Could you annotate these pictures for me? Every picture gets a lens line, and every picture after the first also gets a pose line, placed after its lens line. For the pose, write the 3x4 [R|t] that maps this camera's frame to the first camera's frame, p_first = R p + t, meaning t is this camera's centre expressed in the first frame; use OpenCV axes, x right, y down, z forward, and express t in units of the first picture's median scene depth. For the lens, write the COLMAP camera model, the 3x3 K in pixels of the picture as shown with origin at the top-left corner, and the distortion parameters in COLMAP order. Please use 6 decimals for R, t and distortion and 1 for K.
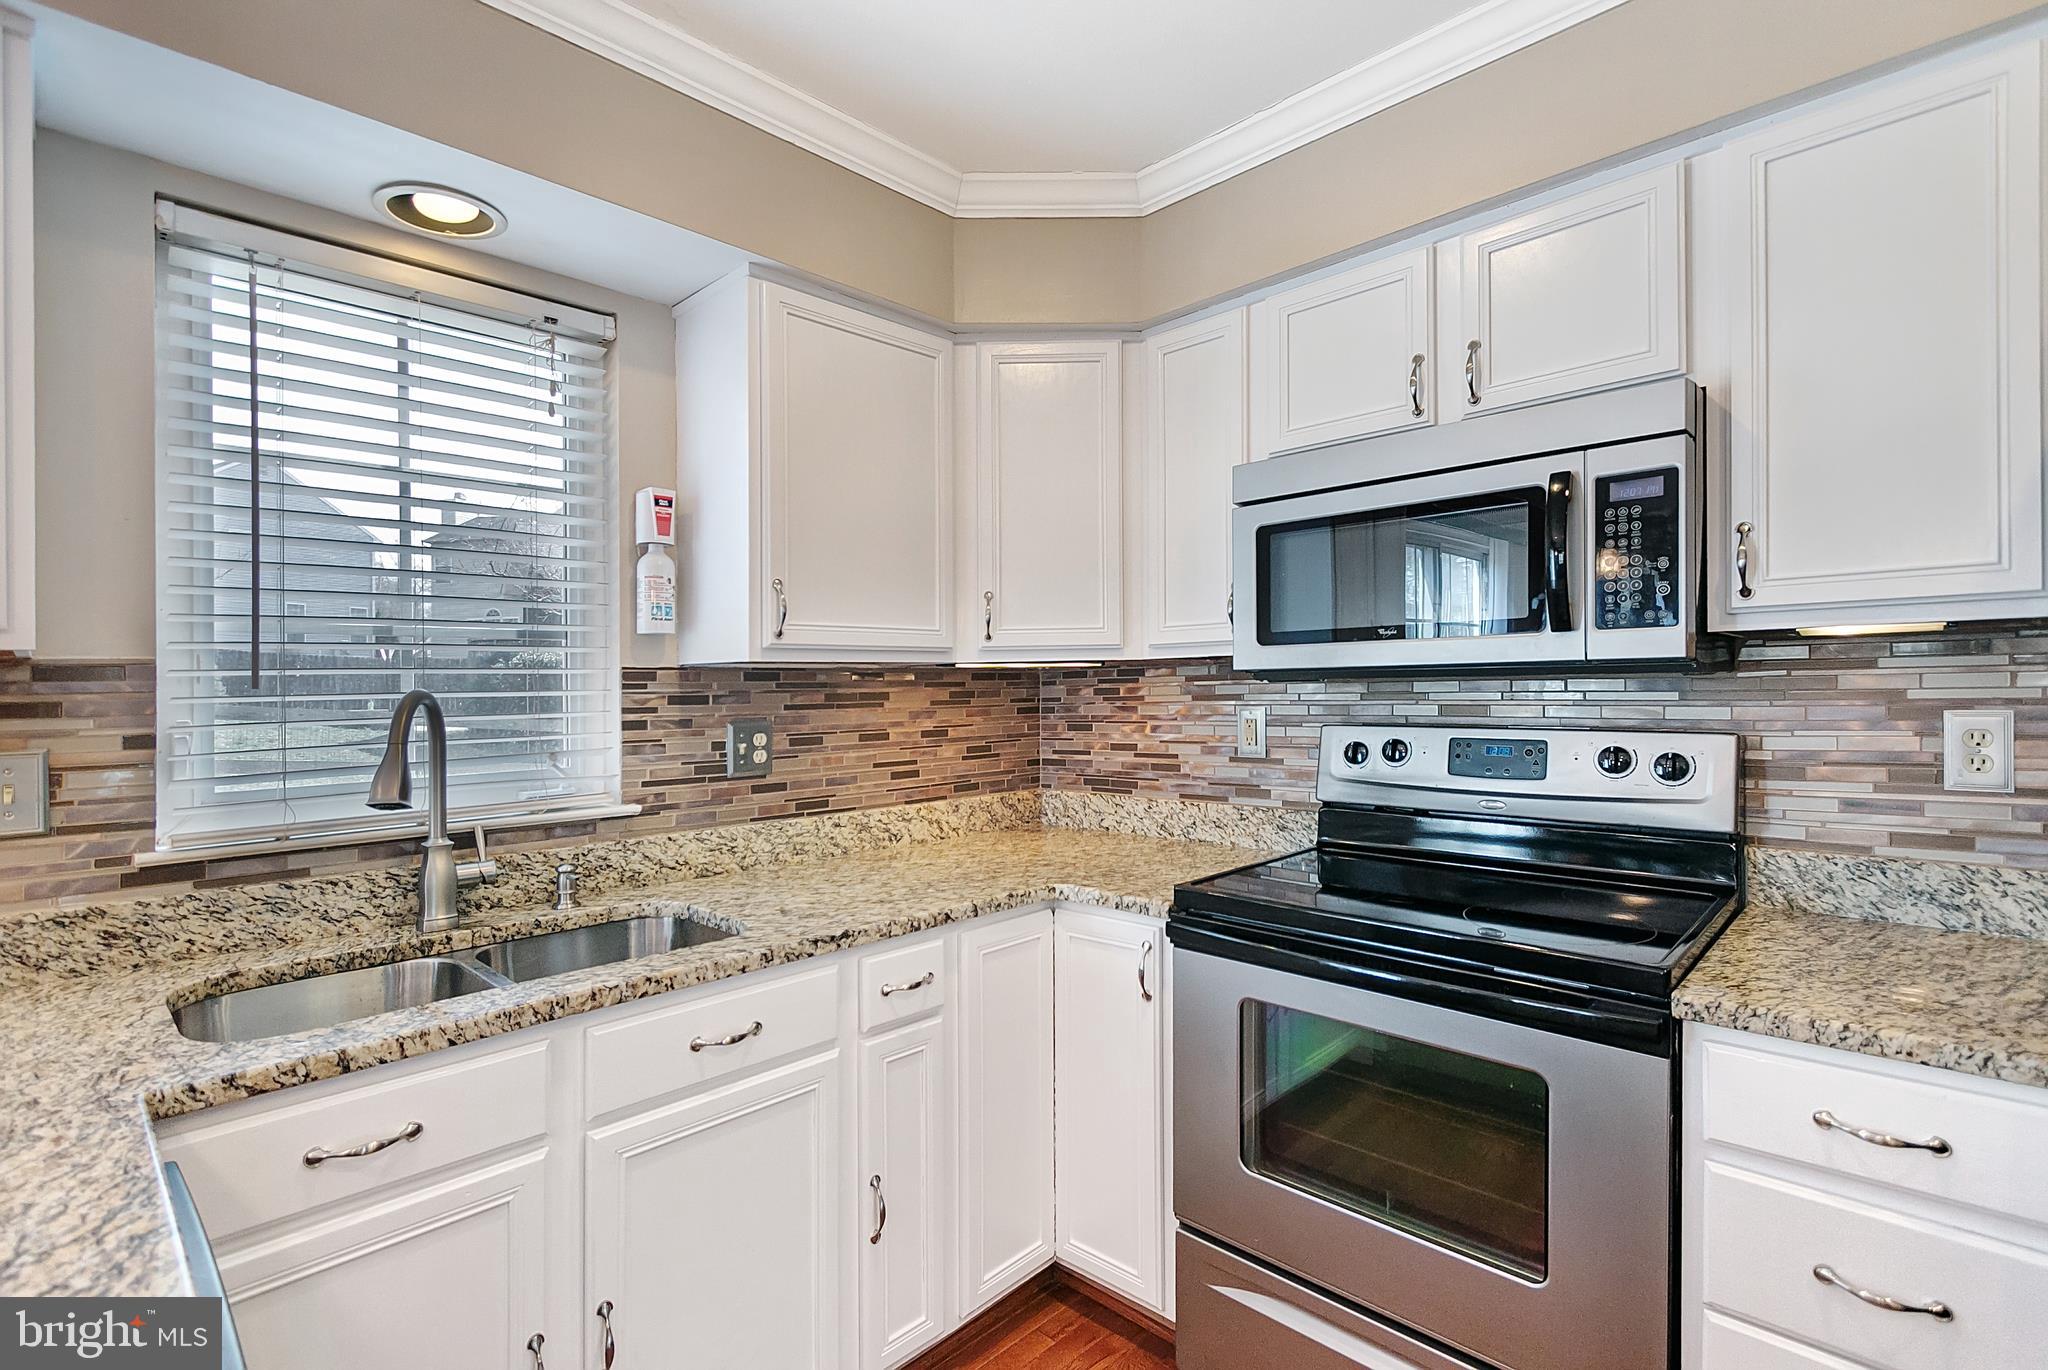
lens RADIAL K [[959.6, 0, 1036.2], [0, 959.6, 726.0], [0, 0, 1]] dist [0.005922, -0.002399]
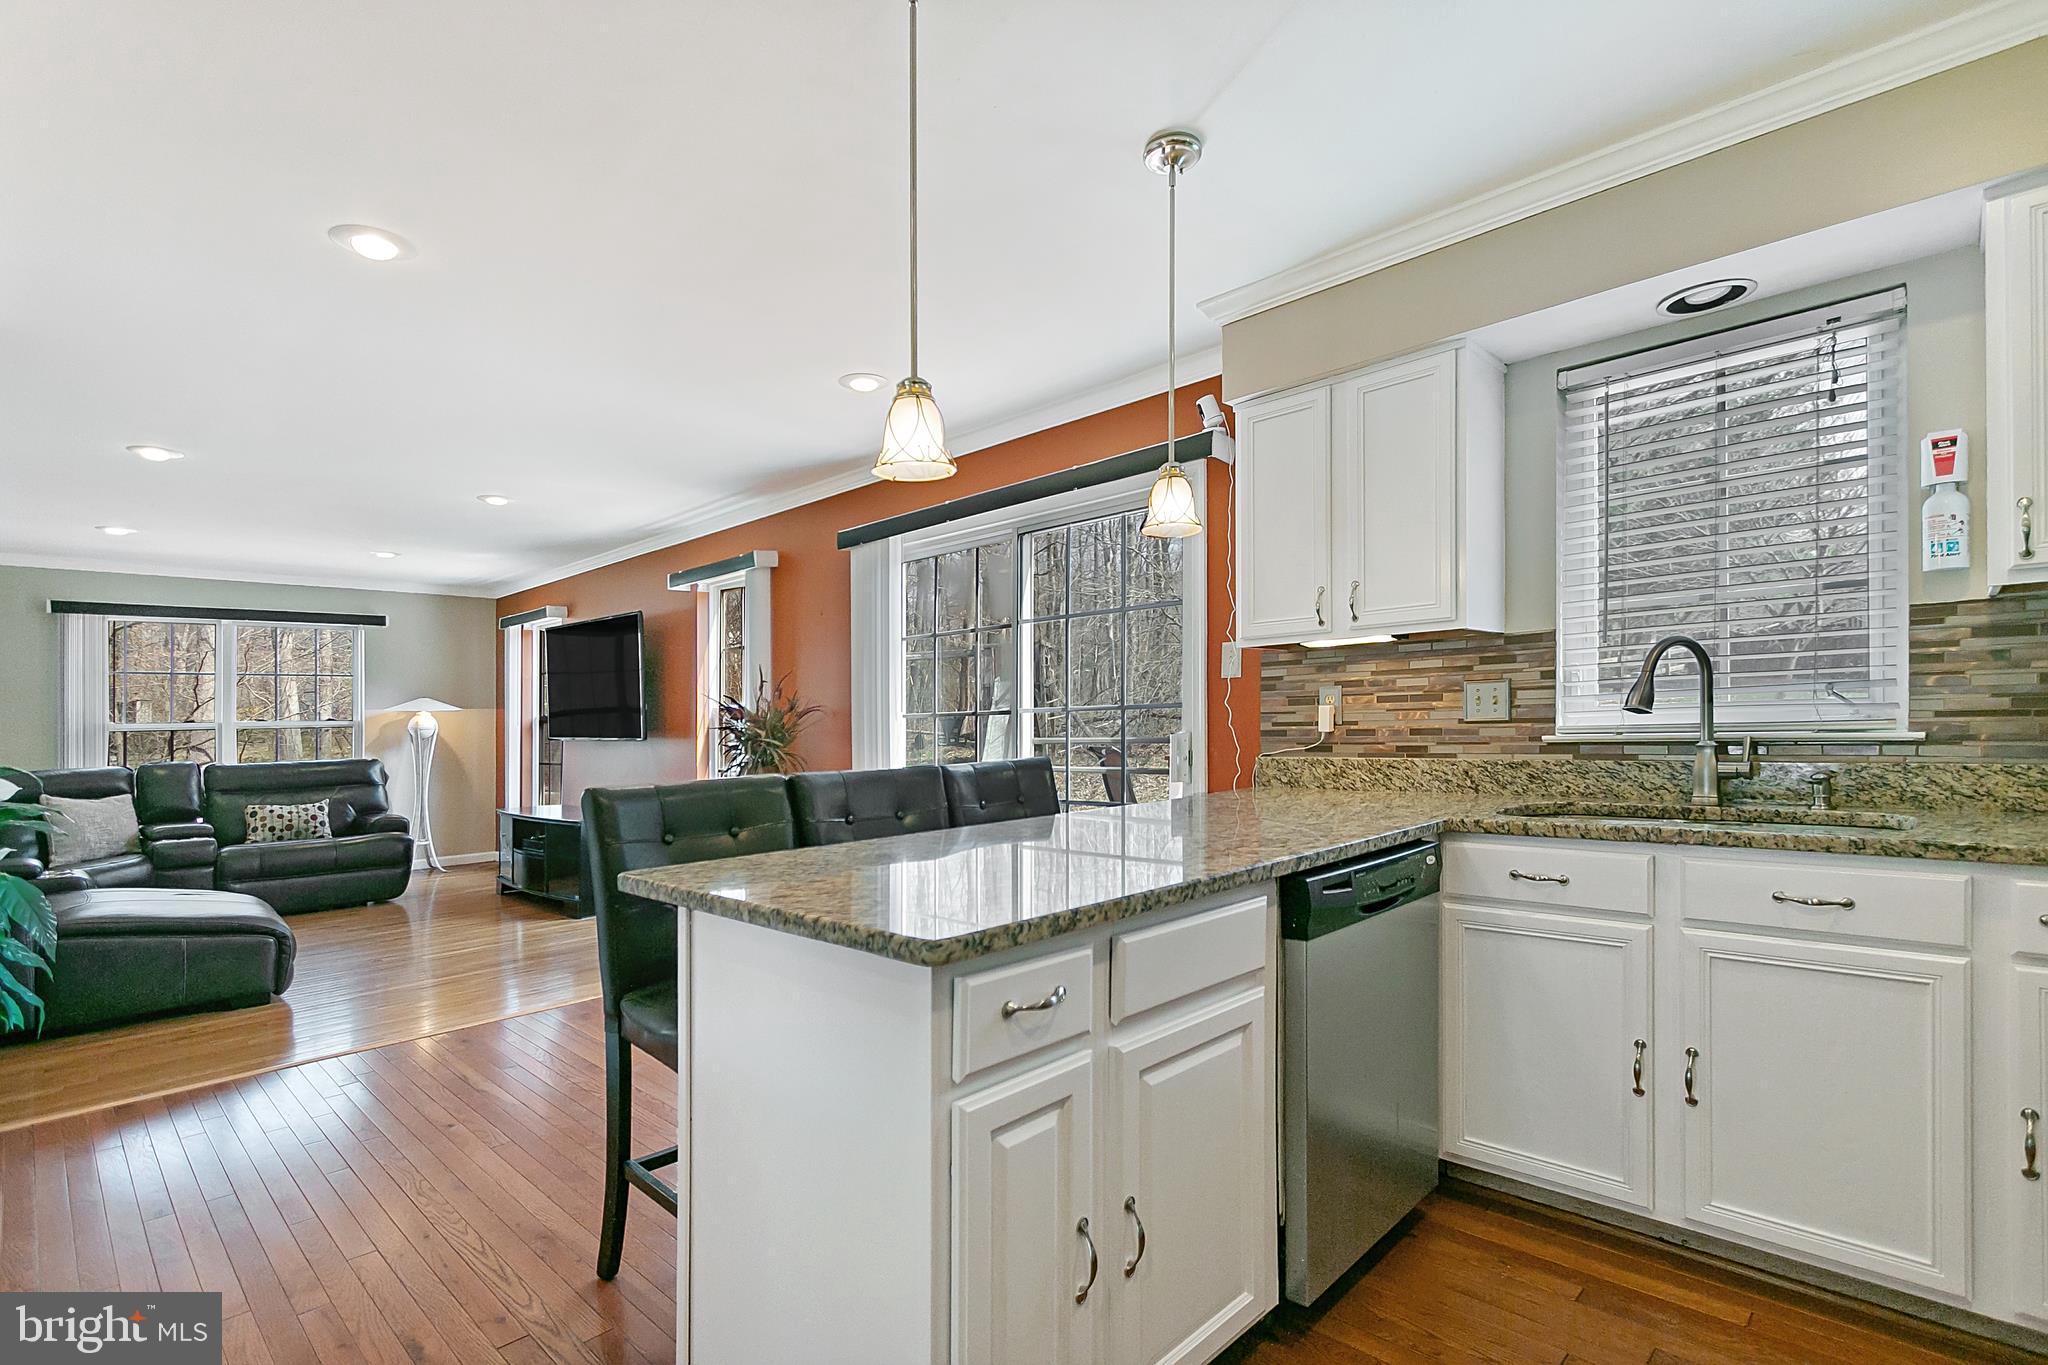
lens RADIAL K [[959.6, 0, 1018.3], [0, 959.6, 750.6], [0, 0, 1]] dist [0.005922, -0.002399]
pose [[0.001036, 0.046938, -0.998897, 0.736405], [-0.007962, 0.998867, 0.046928, 0.067426], [0.999968, 0.007904, 0.001408, -0.013694]]
